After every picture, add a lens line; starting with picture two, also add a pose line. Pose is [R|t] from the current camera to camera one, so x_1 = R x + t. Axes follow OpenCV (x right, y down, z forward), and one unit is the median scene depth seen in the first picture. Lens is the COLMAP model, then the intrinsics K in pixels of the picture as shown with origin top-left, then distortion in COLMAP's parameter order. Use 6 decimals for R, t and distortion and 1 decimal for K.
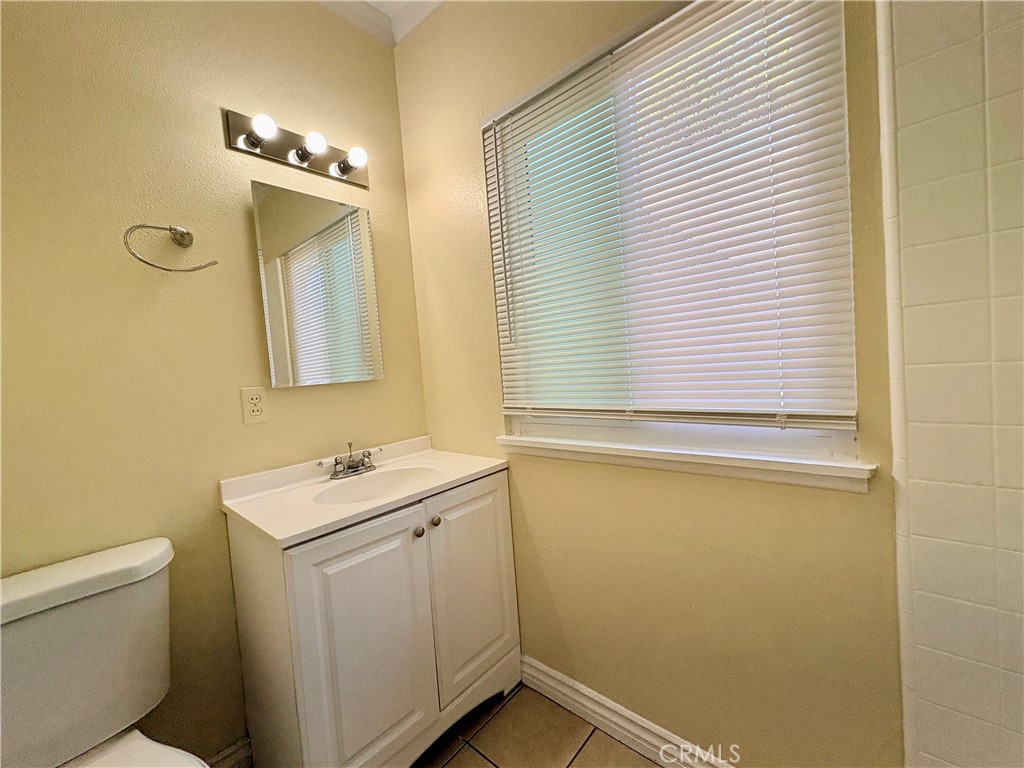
lens RADIAL K [[411.4, 0, 512.0], [0, 411.4, 384.0], [0, 0, 1]] dist [-0.000623, 0.000073]
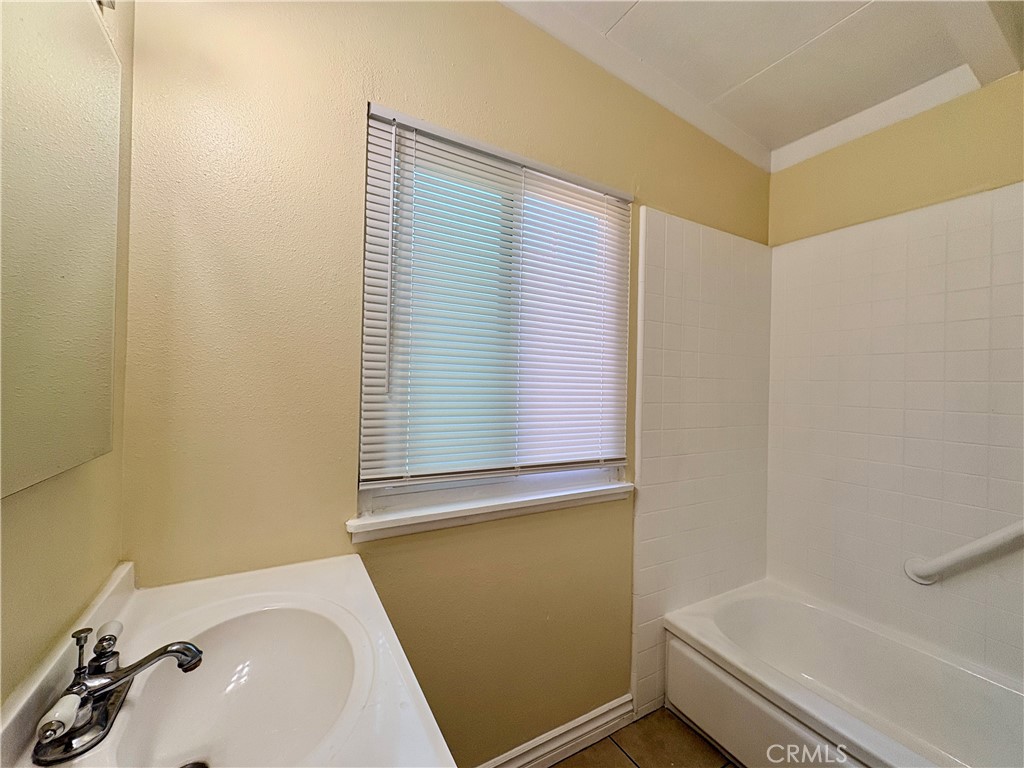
lens RADIAL K [[417.9, 0, 487.4], [0, 417.9, 405.7], [0, 0, 1]] dist [0.000313, 0.000039]
pose [[0.320225, 0.067695, 0.944920, -0.739789], [0.018662, 0.996799, -0.077737, -0.013896], [-0.947158, 0.042527, 0.317937, 0.607438]]
